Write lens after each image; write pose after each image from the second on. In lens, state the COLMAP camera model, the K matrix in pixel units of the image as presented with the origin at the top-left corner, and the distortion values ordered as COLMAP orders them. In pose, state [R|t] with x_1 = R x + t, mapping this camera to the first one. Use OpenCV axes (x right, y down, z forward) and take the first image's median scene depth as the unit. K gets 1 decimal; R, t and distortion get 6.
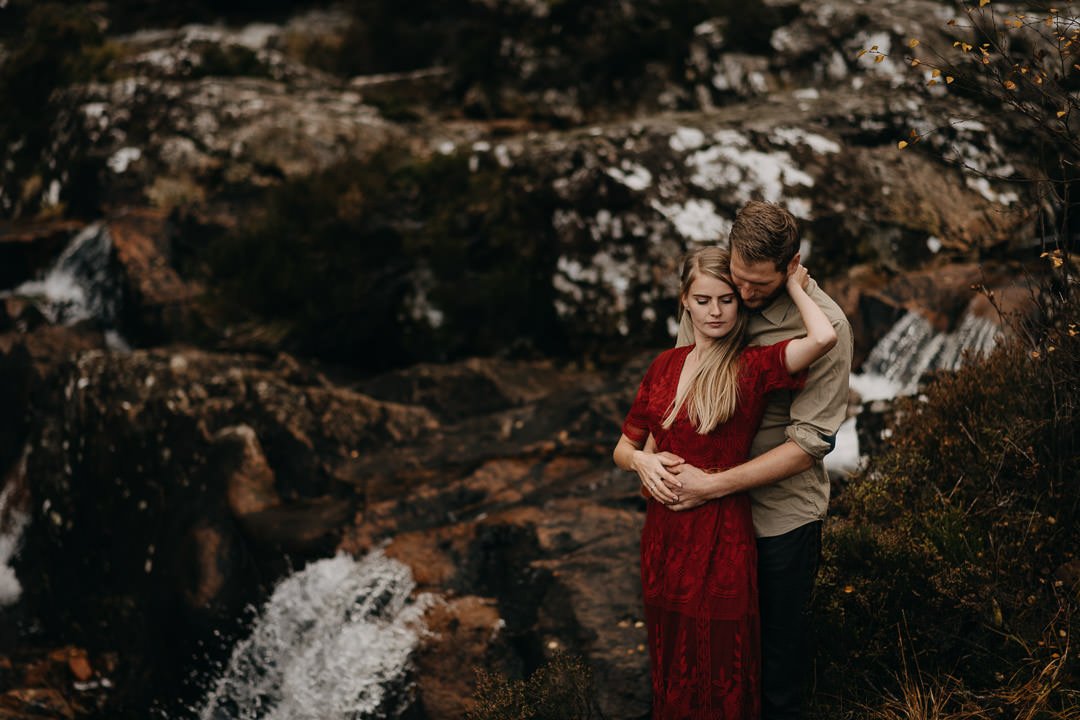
lens RADIAL K [[2534.5, 0, 543.0], [0, 2534.5, 360.1], [0, 0, 1]] dist [0.001574, 0.000000]
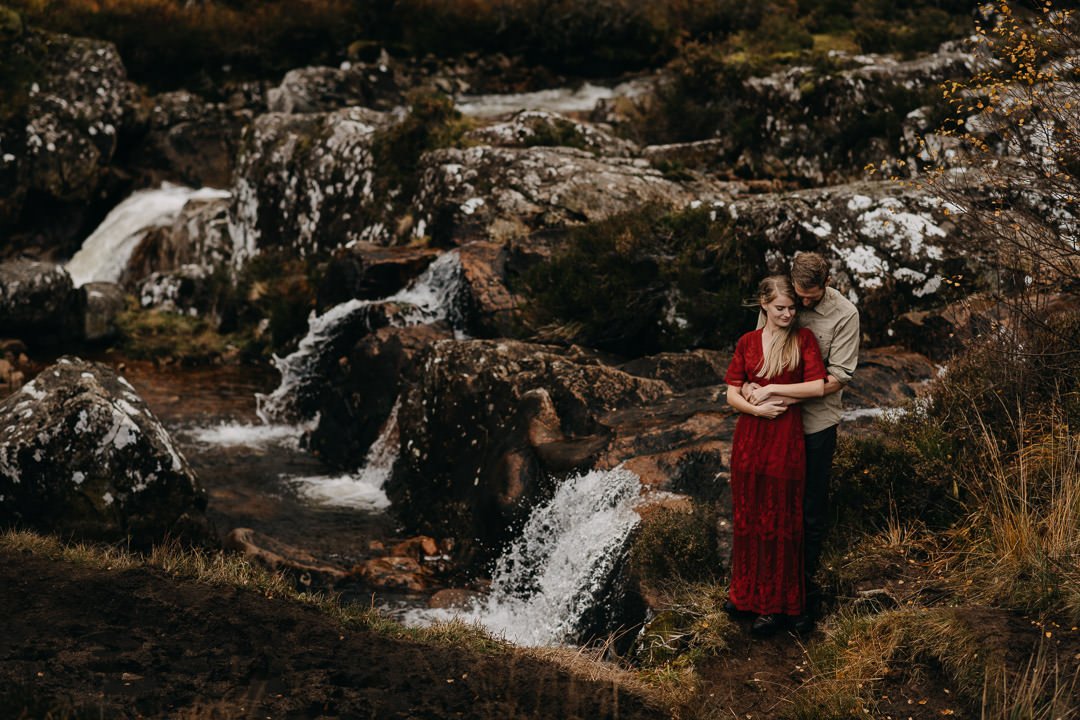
lens RADIAL K [[2534.5, 0, 536.8], [0, 2534.5, 363.8], [0, 0, 1]] dist [0.001574, 0.000000]
pose [[0.989539, 0.030343, -0.141041, 0.081643], [-0.032112, 0.999431, -0.010287, 0.024339], [0.140649, 0.014709, 0.989950, -0.439619]]
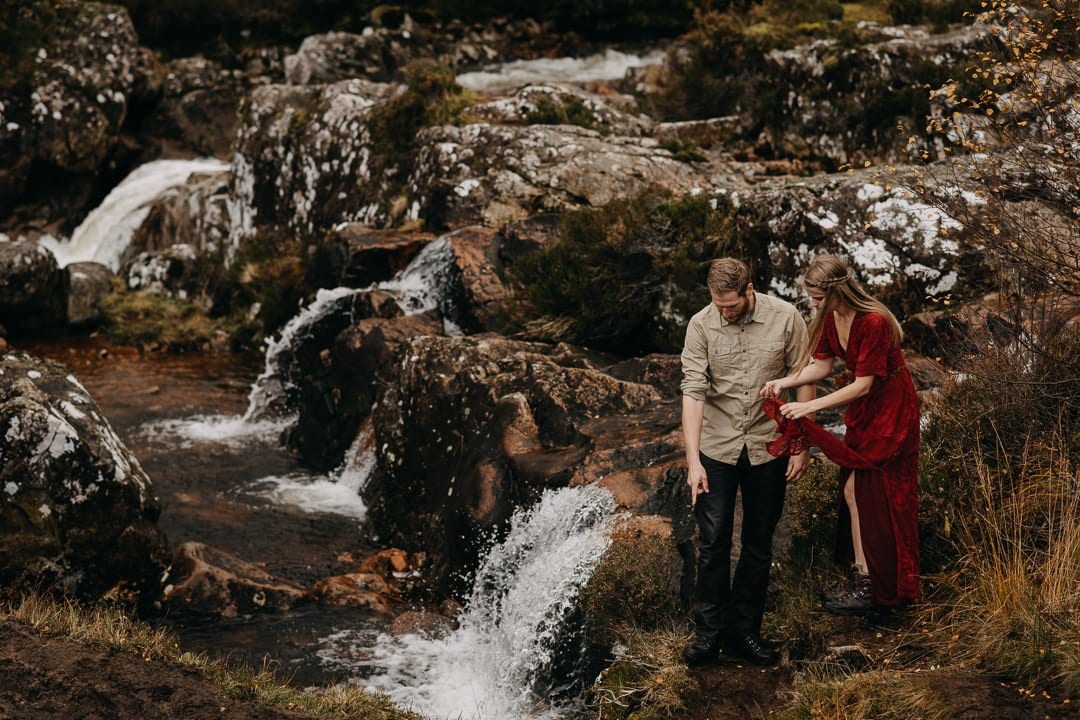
lens RADIAL K [[2534.5, 0, 541.3], [0, 2534.5, 361.1], [0, 0, 1]] dist [0.001574, 0.000000]
pose [[0.985489, 0.040302, -0.164887, 0.110053], [-0.039870, 0.999187, 0.005925, -0.000137], [0.164992, 0.000736, 0.986295, -0.330337]]
